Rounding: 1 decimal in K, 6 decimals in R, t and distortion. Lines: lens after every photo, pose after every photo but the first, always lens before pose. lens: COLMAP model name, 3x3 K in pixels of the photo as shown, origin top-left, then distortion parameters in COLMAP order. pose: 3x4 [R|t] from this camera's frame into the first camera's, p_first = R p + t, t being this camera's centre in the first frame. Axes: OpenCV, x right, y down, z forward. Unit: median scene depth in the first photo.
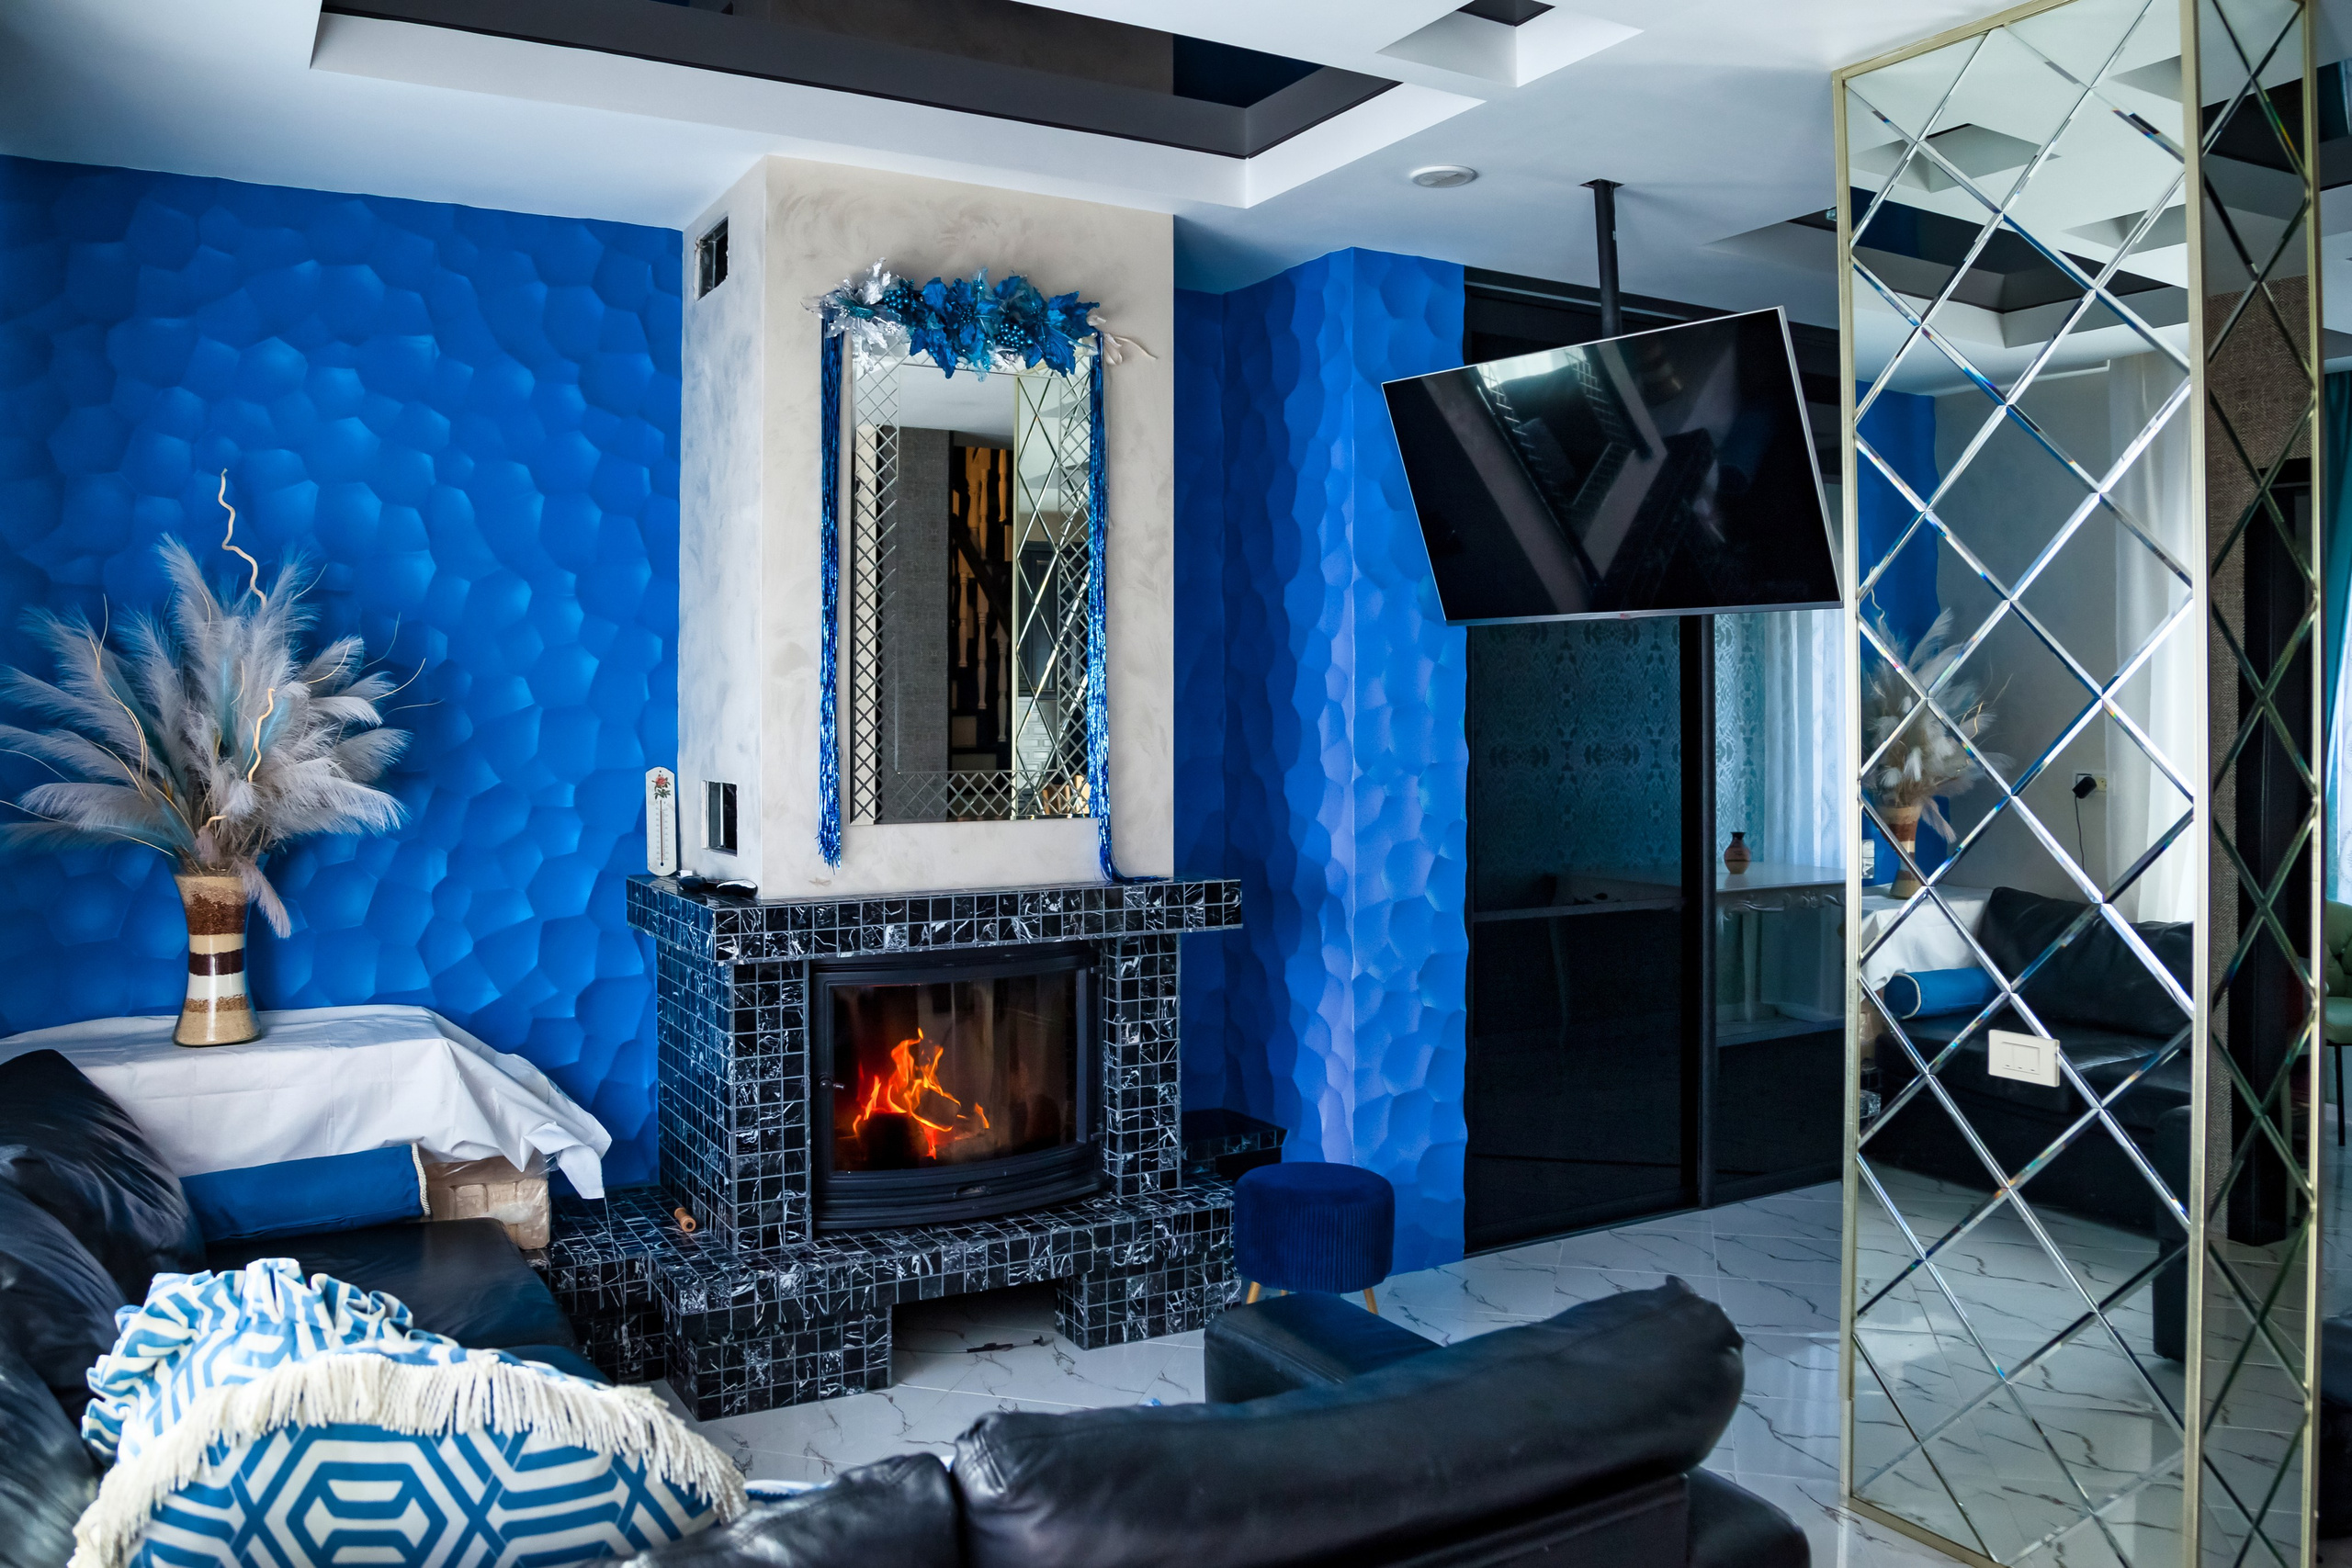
lens RADIAL K [[1605.4, 0, 1174.6], [0, 1605.4, 736.4], [0, 0, 1]] dist [-0.059825, -0.000217]
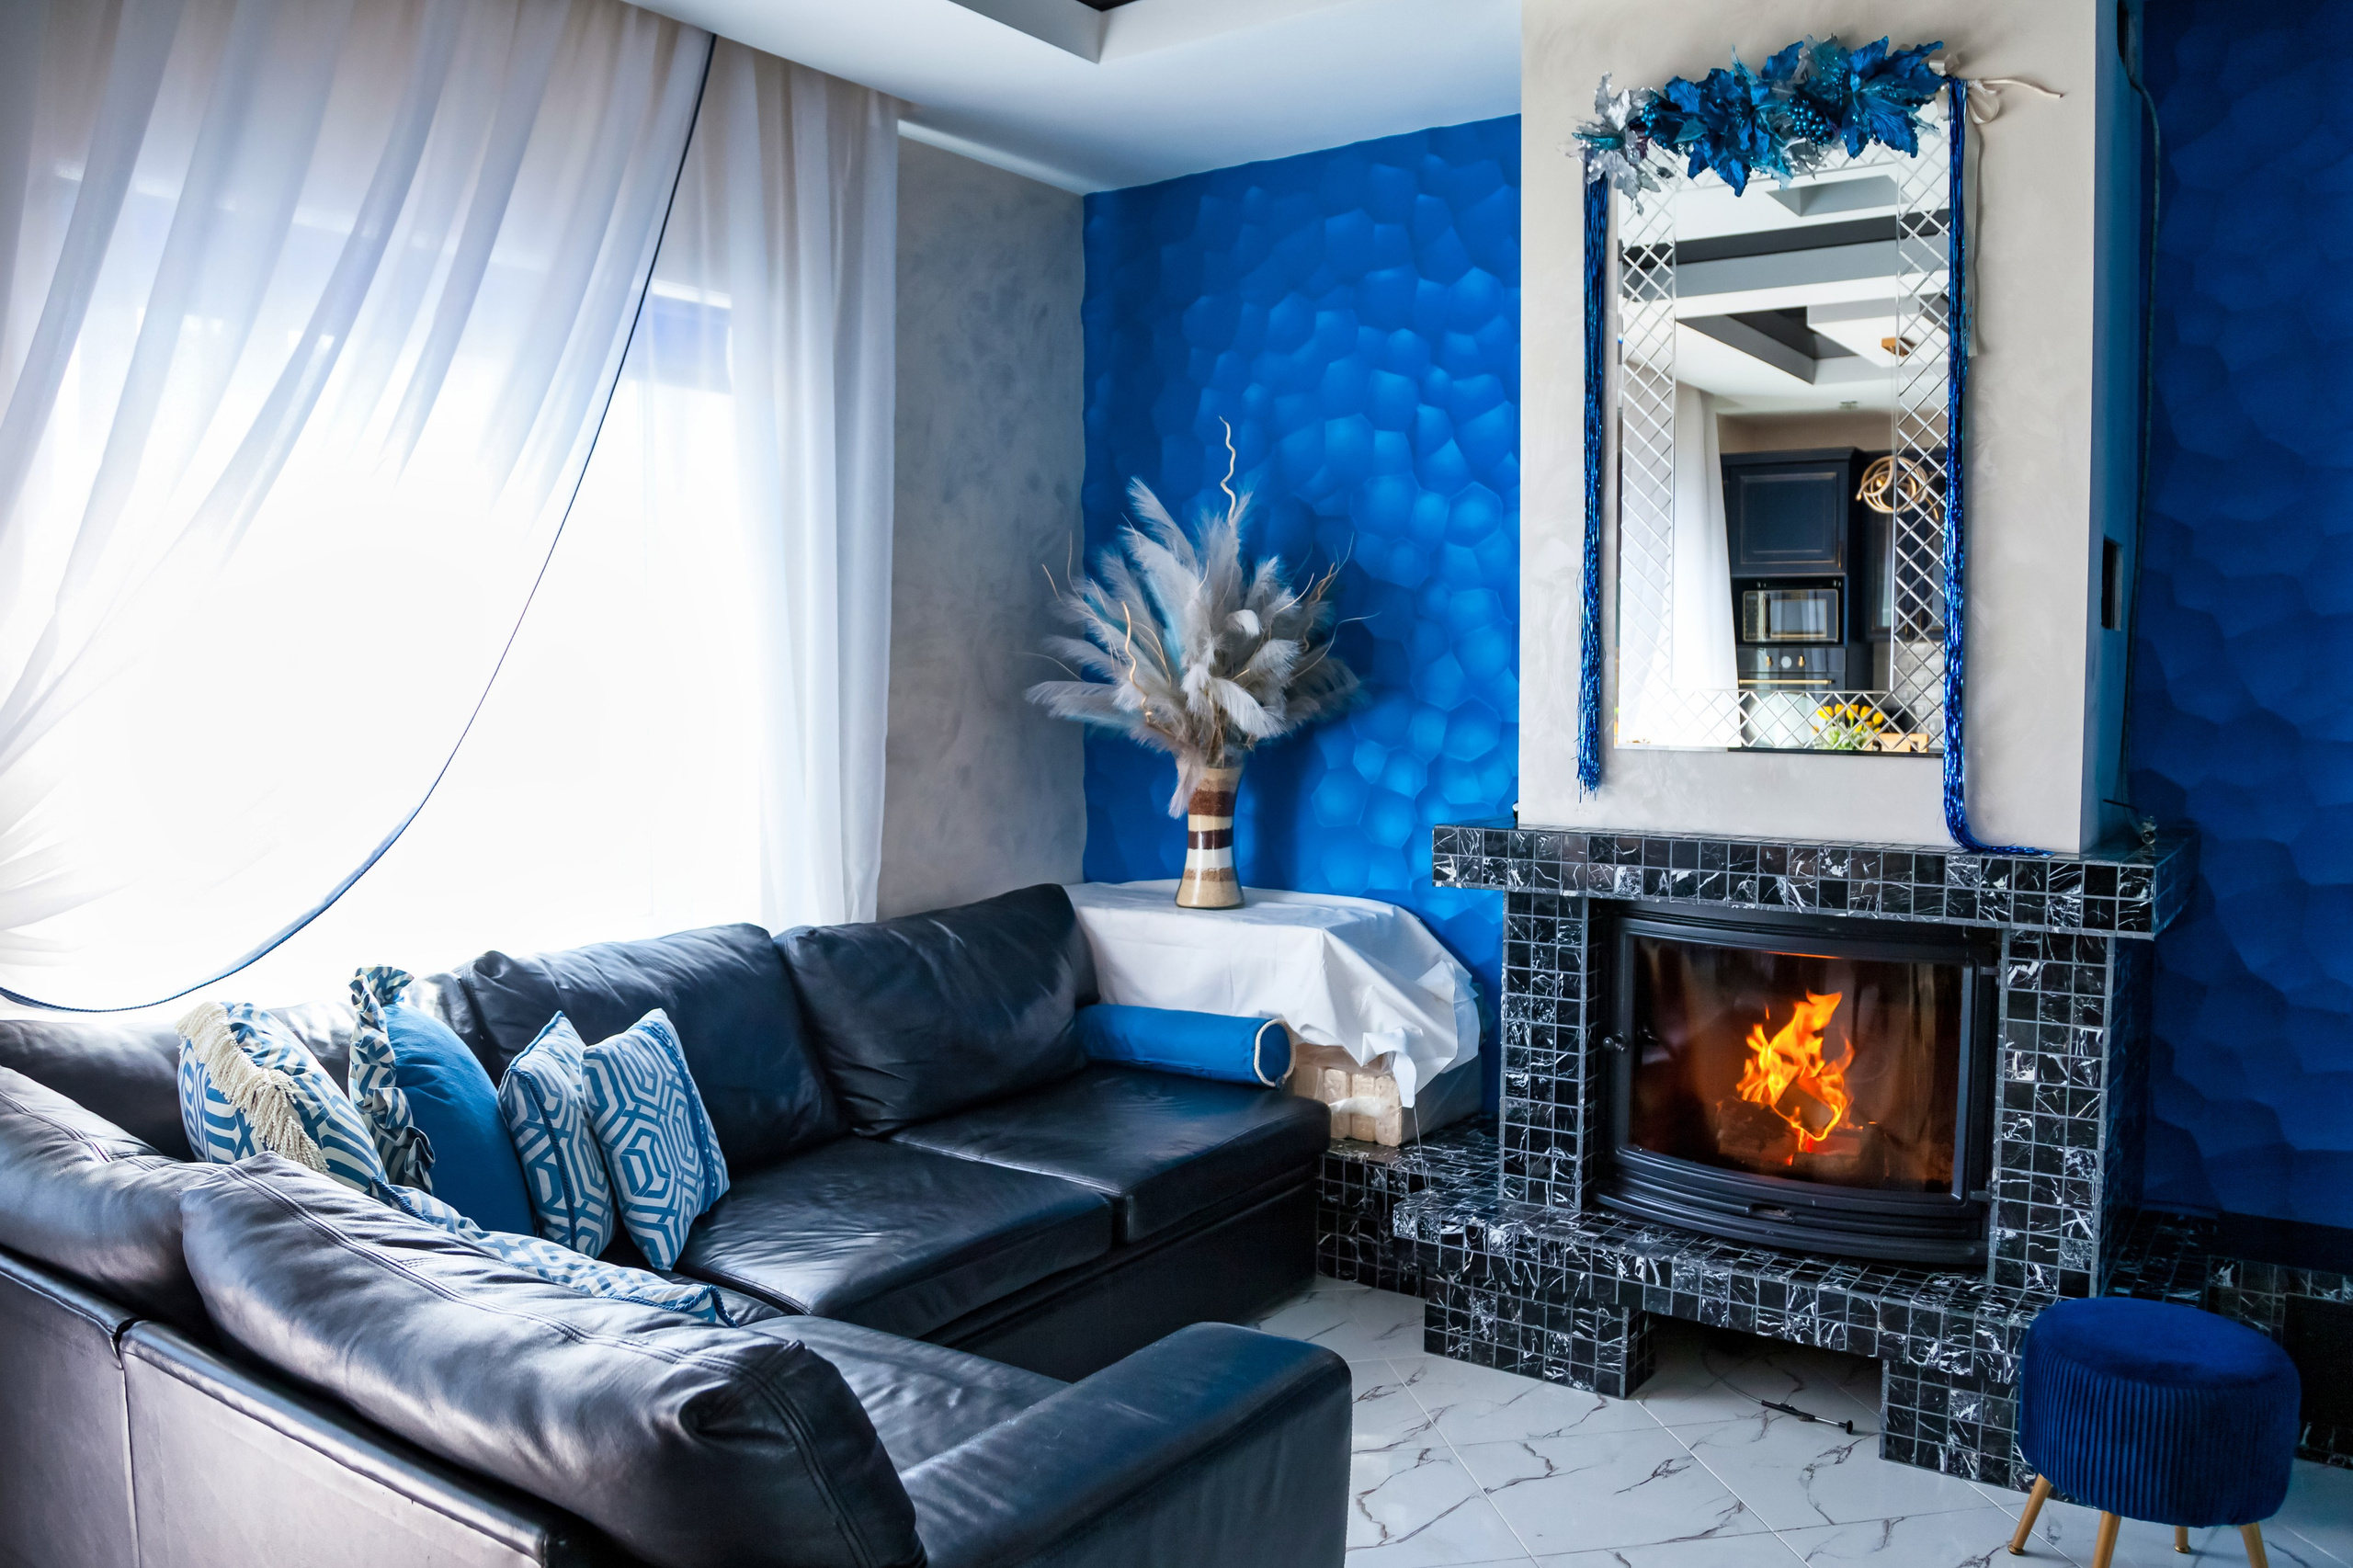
lens RADIAL K [[1684.7, 0, 1176.5], [0, 1684.7, 784.0], [0, 0, 1]] dist [-0.103505, 0.066736]
pose [[0.492131, 0.065386, -0.868062, 0.461697], [-0.012295, 0.997598, 0.068173, 0.016139], [0.870434, -0.022877, 0.491753, 0.348707]]
